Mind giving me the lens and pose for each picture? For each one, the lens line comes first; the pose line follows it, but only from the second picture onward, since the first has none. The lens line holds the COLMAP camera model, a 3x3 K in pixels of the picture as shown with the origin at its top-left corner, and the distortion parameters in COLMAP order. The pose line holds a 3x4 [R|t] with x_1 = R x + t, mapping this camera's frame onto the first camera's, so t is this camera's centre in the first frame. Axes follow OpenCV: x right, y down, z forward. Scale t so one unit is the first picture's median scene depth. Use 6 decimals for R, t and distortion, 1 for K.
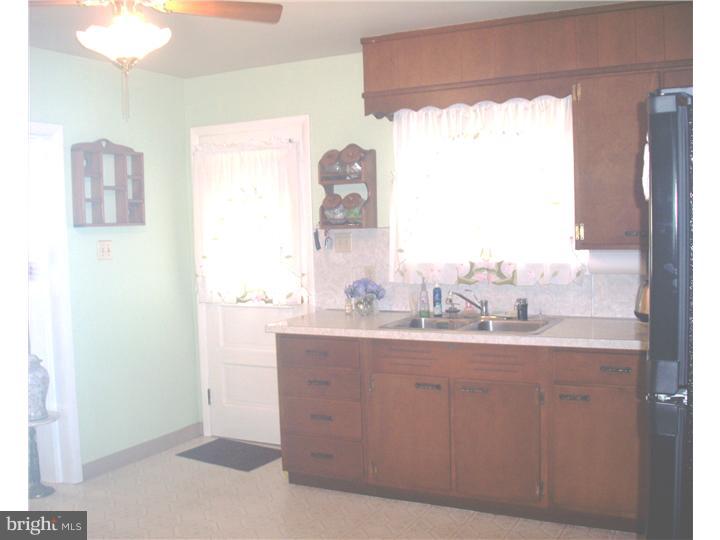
lens RADIAL K [[774.2, 0, 360.0], [0, 774.2, 270.0], [0, 0, 1]] dist [-0.177125, 0.023117]
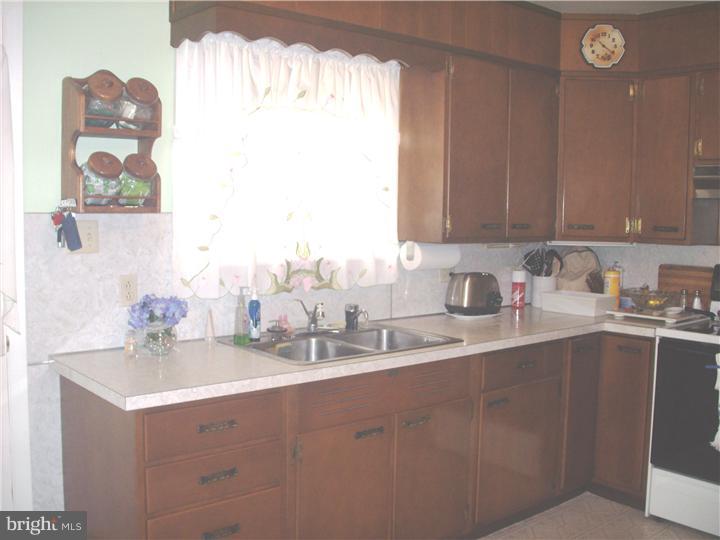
lens RADIAL K [[774.2, 0, 360.0], [0, 774.2, 270.0], [0, 0, 1]] dist [-0.177125, 0.023117]
pose [[0.364951, -0.039230, 0.930200, -0.527453], [0.036858, 0.998937, 0.027668, -0.020601], [-0.930297, 0.024188, 0.366009, 0.668310]]
